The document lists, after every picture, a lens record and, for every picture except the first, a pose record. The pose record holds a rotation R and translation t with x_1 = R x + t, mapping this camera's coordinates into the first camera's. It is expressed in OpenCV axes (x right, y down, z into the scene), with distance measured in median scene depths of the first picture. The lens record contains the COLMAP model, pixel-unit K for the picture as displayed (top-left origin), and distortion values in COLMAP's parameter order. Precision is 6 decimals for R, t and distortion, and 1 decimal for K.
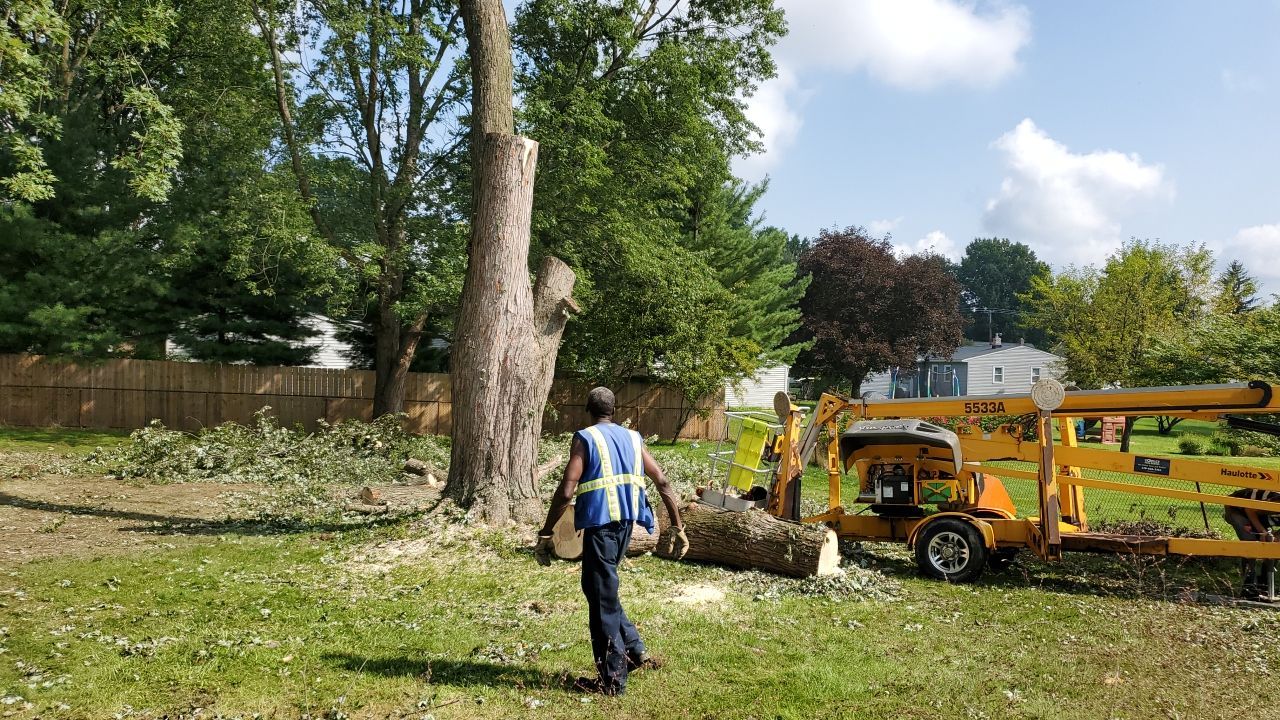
lens RADIAL K [[985.2, 0, 647.4], [0, 985.2, 374.7], [0, 0, 1]] dist [0.057159, -0.098552]
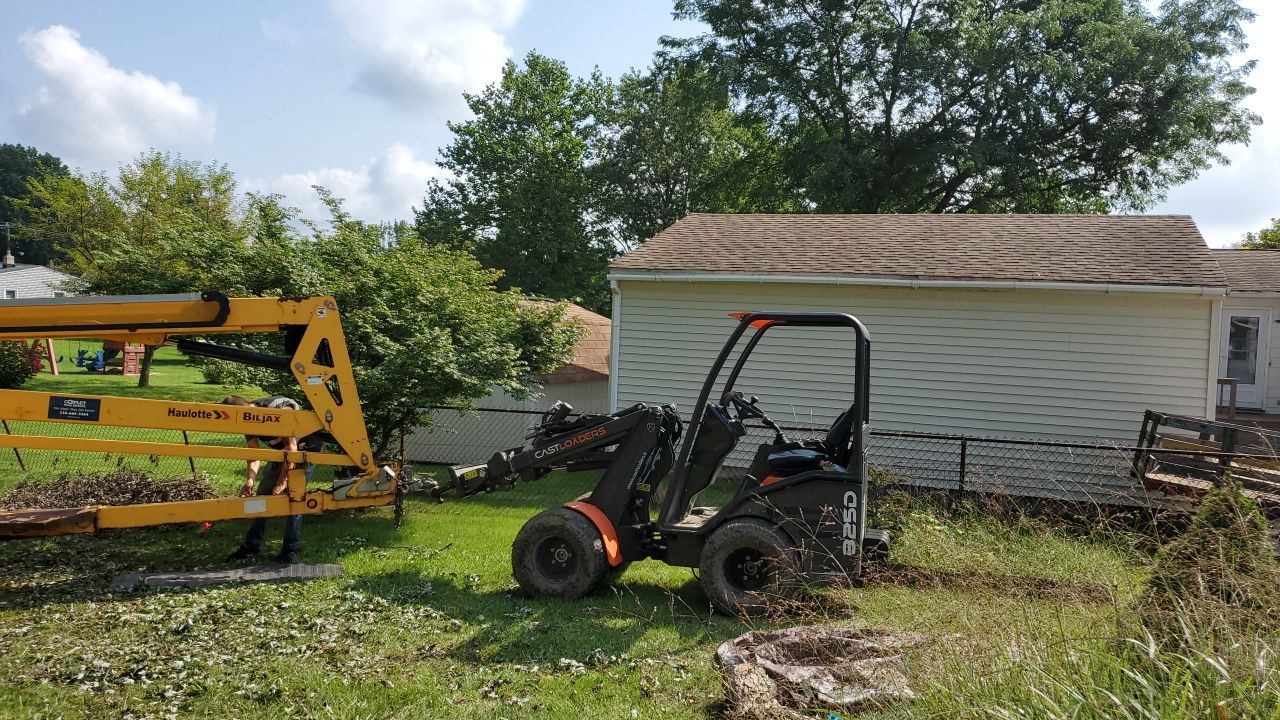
lens RADIAL K [[985.2, 0, 637.7], [0, 985.2, 375.3], [0, 0, 1]] dist [0.057159, -0.098552]
pose [[0.634453, -0.032343, 0.772285, 0.101704], [-0.022278, 0.997944, 0.060095, 0.007754], [-0.772641, -0.055332, 0.632428, 0.114460]]
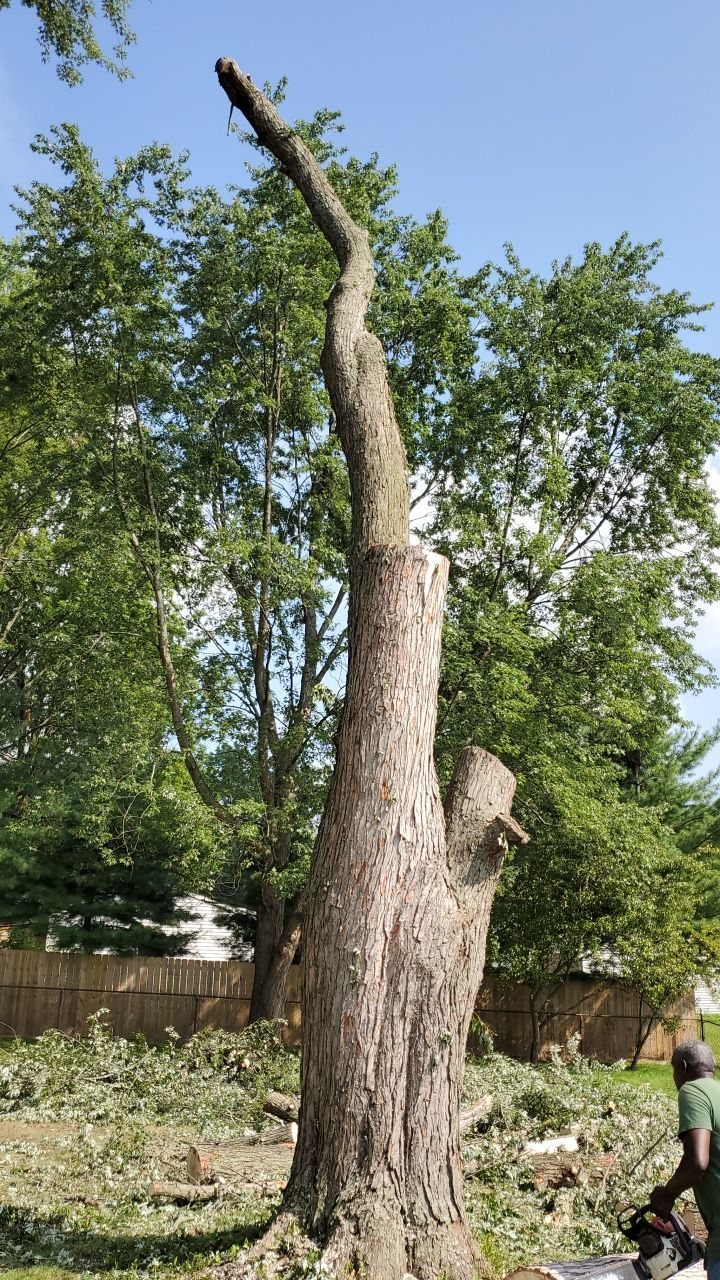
lens RADIAL K [[985.2, 0, 365.1], [0, 985.2, 649.7], [0, 0, 1]] dist [0.057159, -0.098552]
pose [[0.981728, -0.053895, -0.182497, -0.027225], [-0.005155, 0.951169, -0.308627, 0.003018], [0.190219, 0.303929, 0.933512, 0.223571]]
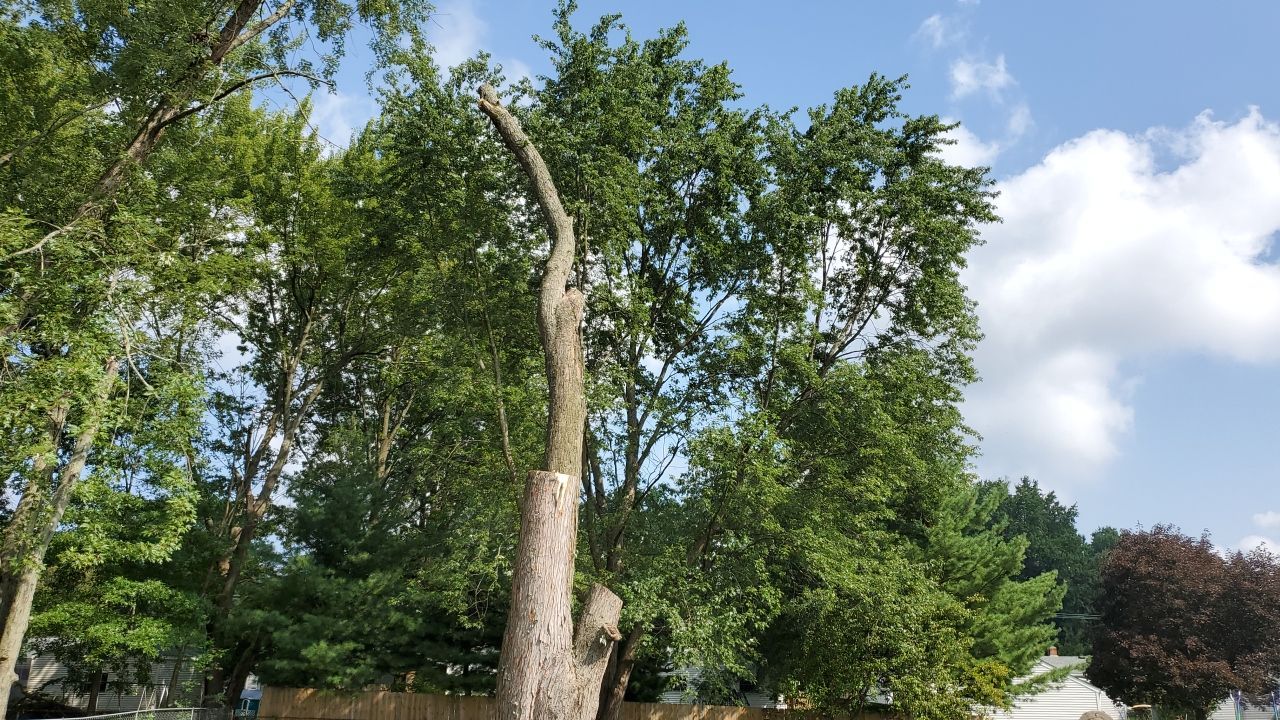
lens RADIAL K [[985.2, 0, 629.3], [0, 985.2, 365.3], [0, 0, 1]] dist [0.057159, -0.098552]
pose [[0.940270, -0.115430, -0.320262, 0.155782], [0.006291, 0.946492, -0.322665, -0.001919], [0.340371, 0.301378, 0.890685, 0.012980]]
